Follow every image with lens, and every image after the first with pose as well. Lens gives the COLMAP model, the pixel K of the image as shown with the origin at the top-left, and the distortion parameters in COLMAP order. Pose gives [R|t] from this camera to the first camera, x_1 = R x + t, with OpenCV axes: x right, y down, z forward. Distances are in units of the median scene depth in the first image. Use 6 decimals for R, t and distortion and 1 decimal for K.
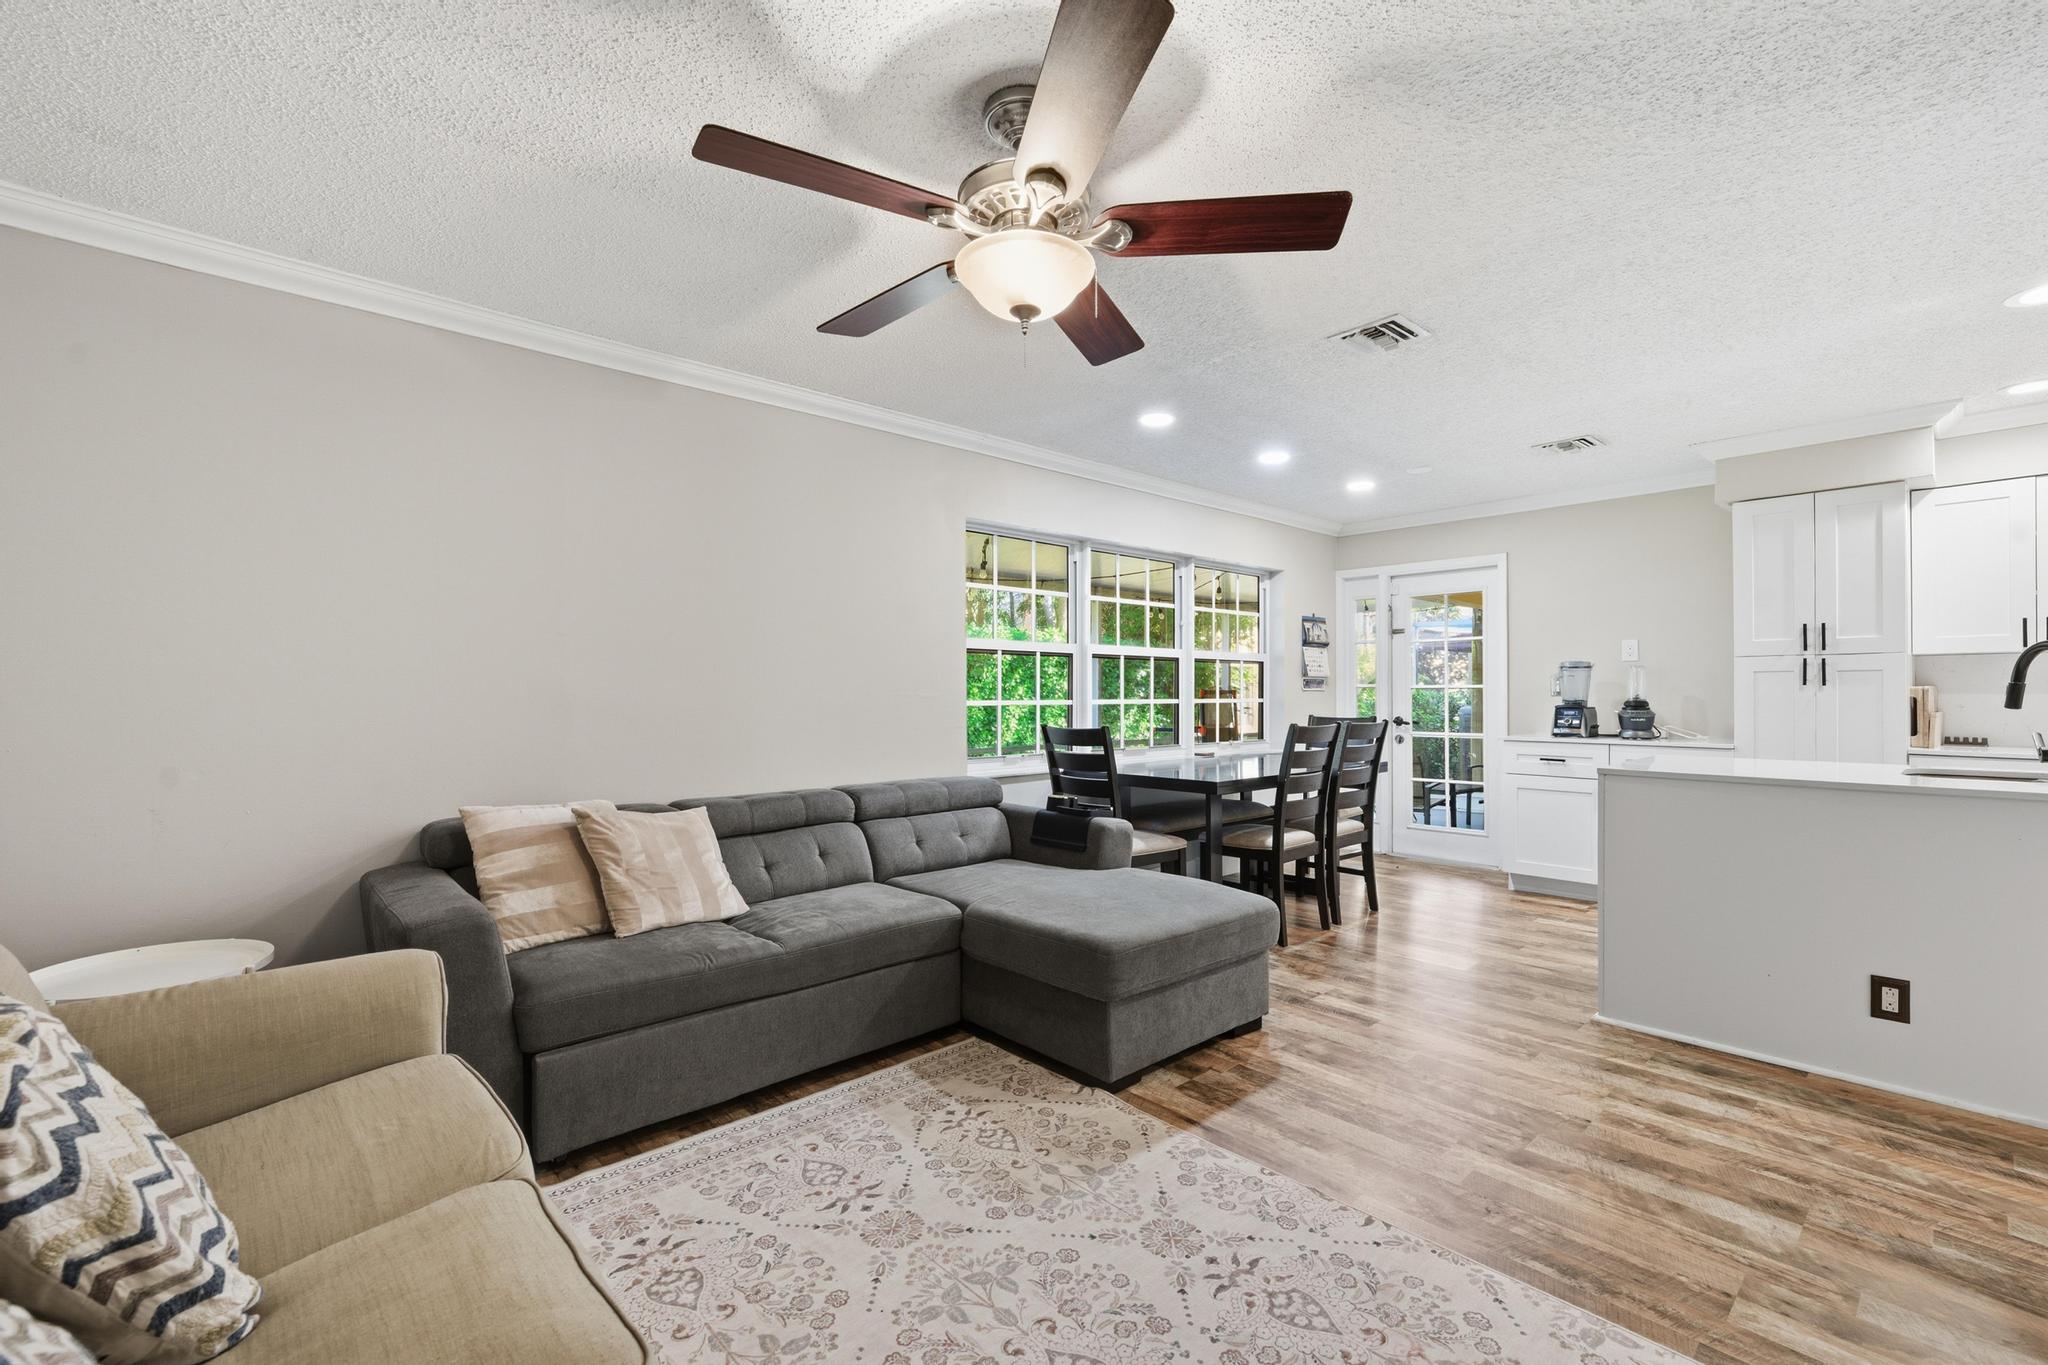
lens RADIAL K [[902.2, 0, 1024.4], [0, 902.2, 690.8], [0, 0, 1]] dist [-0.002416, 0.000407]
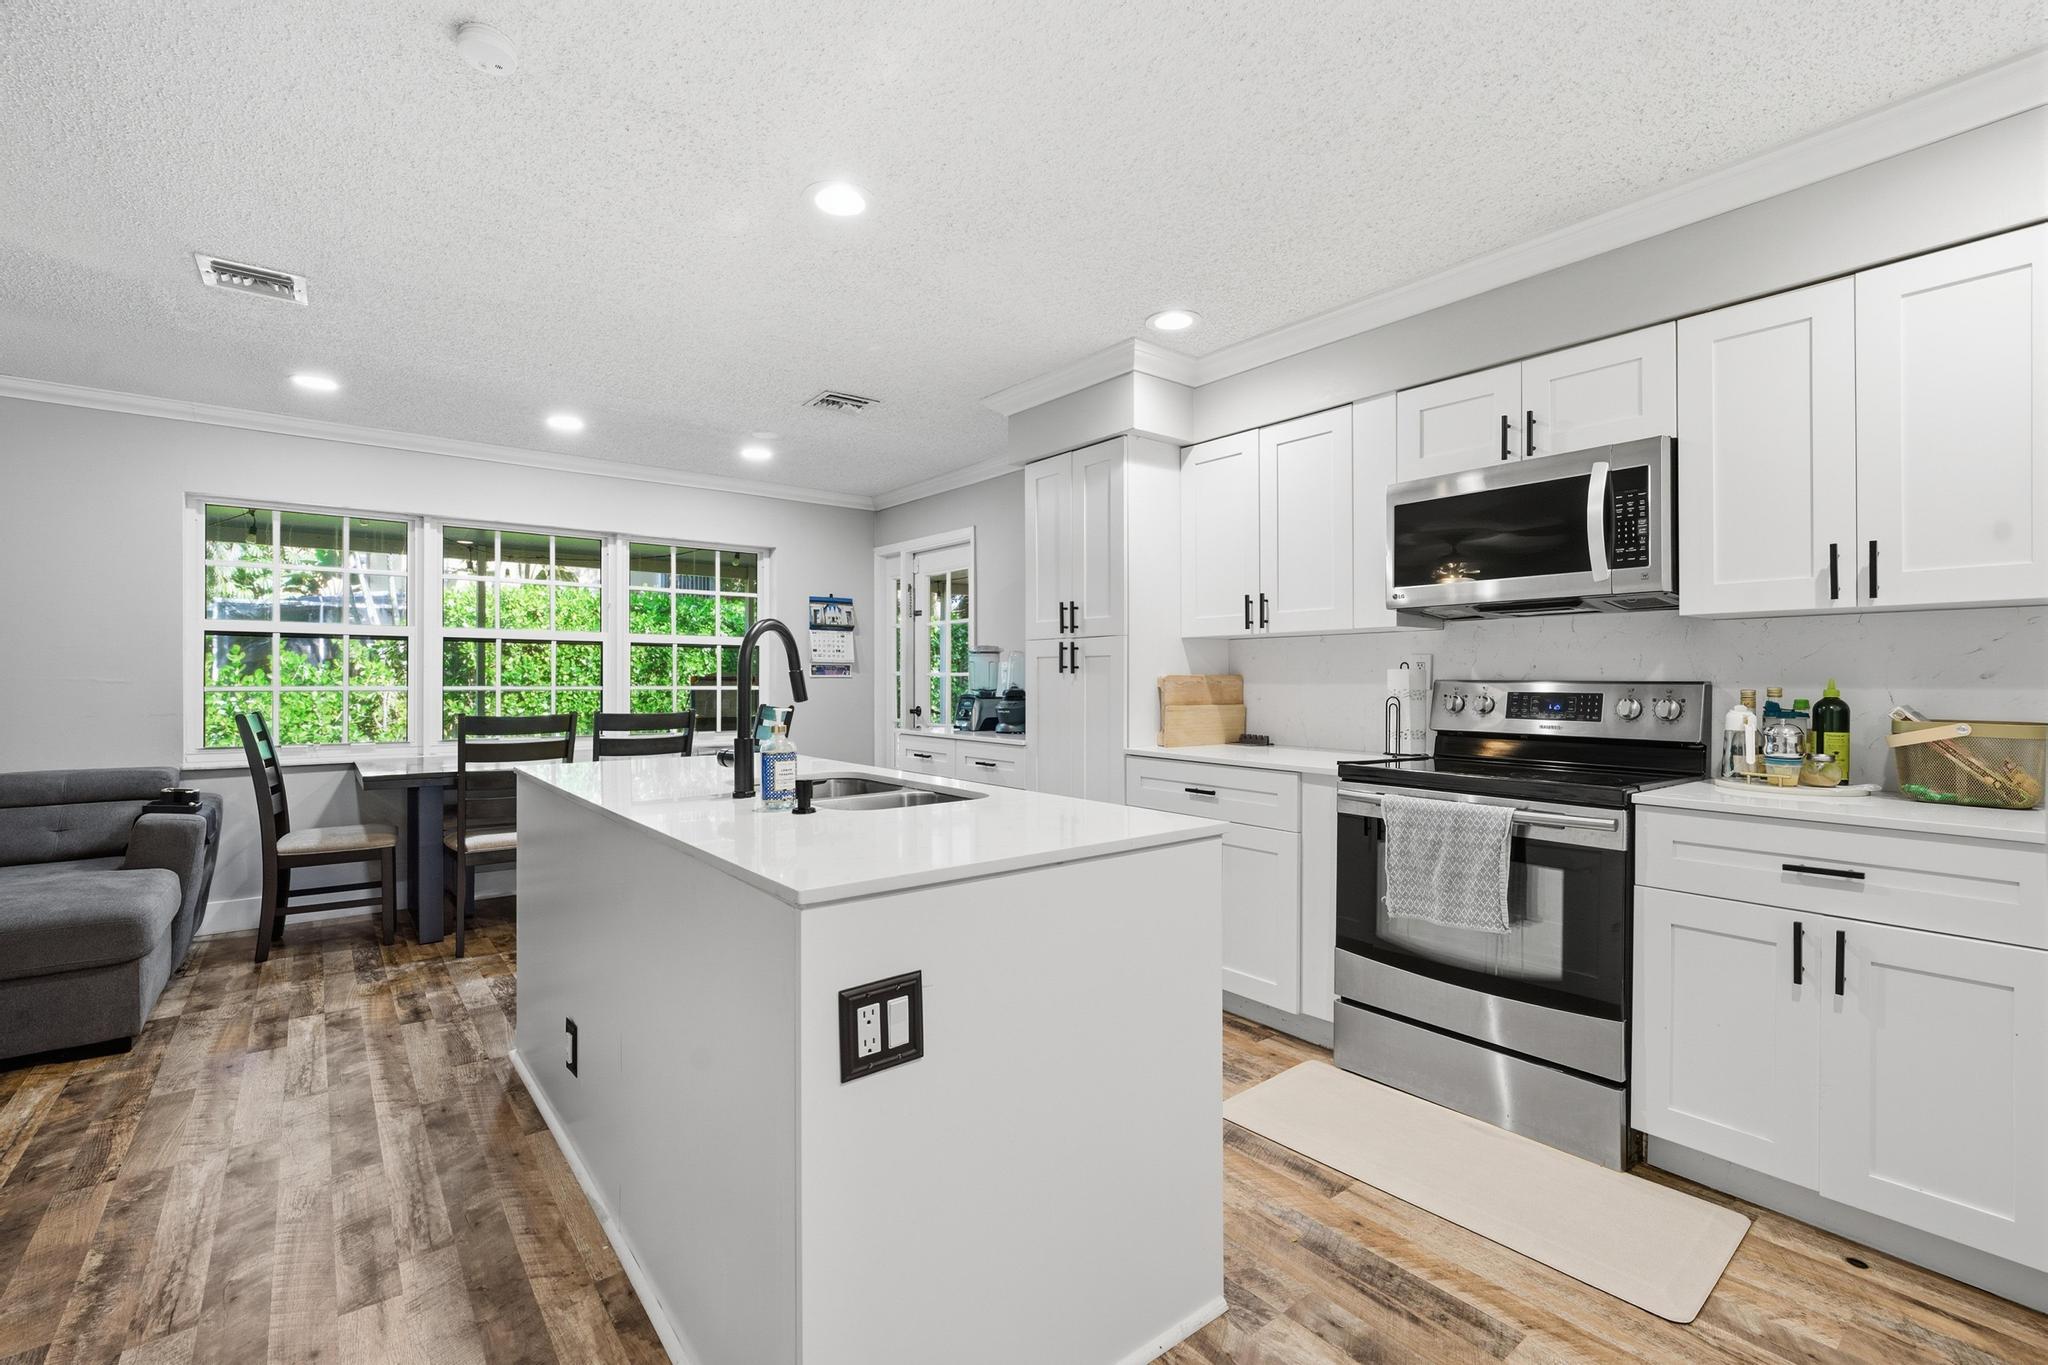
lens RADIAL K [[916.1, 0, 1041.7], [0, 916.1, 686.2], [0, 0, 1]] dist [0.000363, 0.000396]
pose [[0.997102, 0.001908, -0.076057, 1.394808], [-0.000872, 0.999907, 0.013643, -0.008222], [0.076076, -0.013537, 0.997010, 0.172420]]
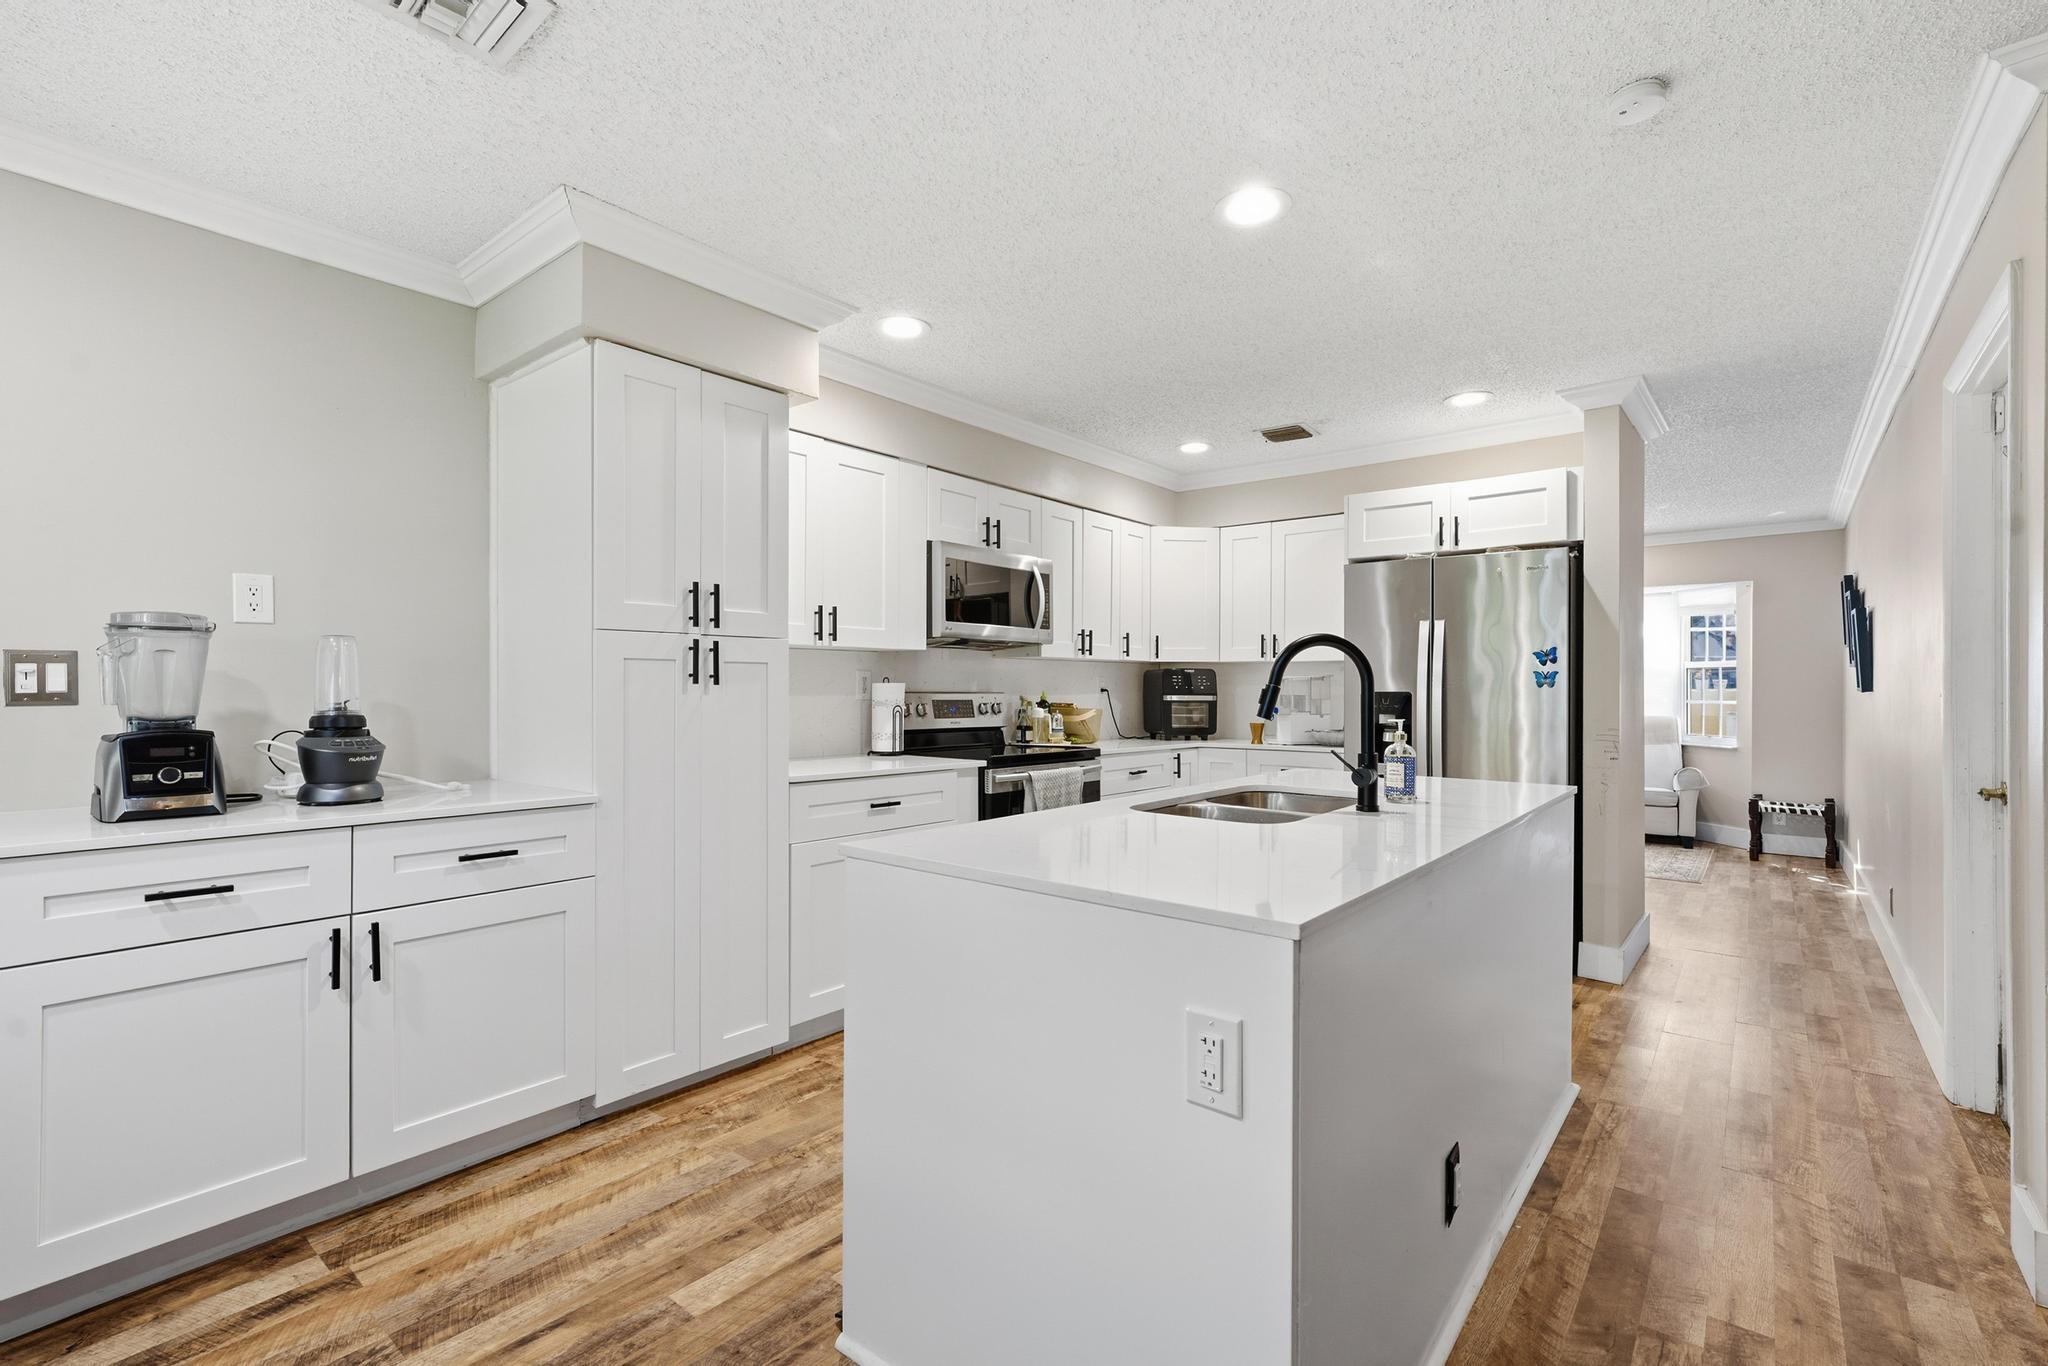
lens RADIAL K [[916.1, 0, 1035.5], [0, 916.1, 689.1], [0, 0, 1]] dist [0.000363, 0.000396]
pose [[-0.143376, 0.002081, 0.989666, 0.347291], [-0.002641, 0.999993, -0.002486, -0.002521], [-0.989665, -0.002971, -0.143369, 1.315632]]
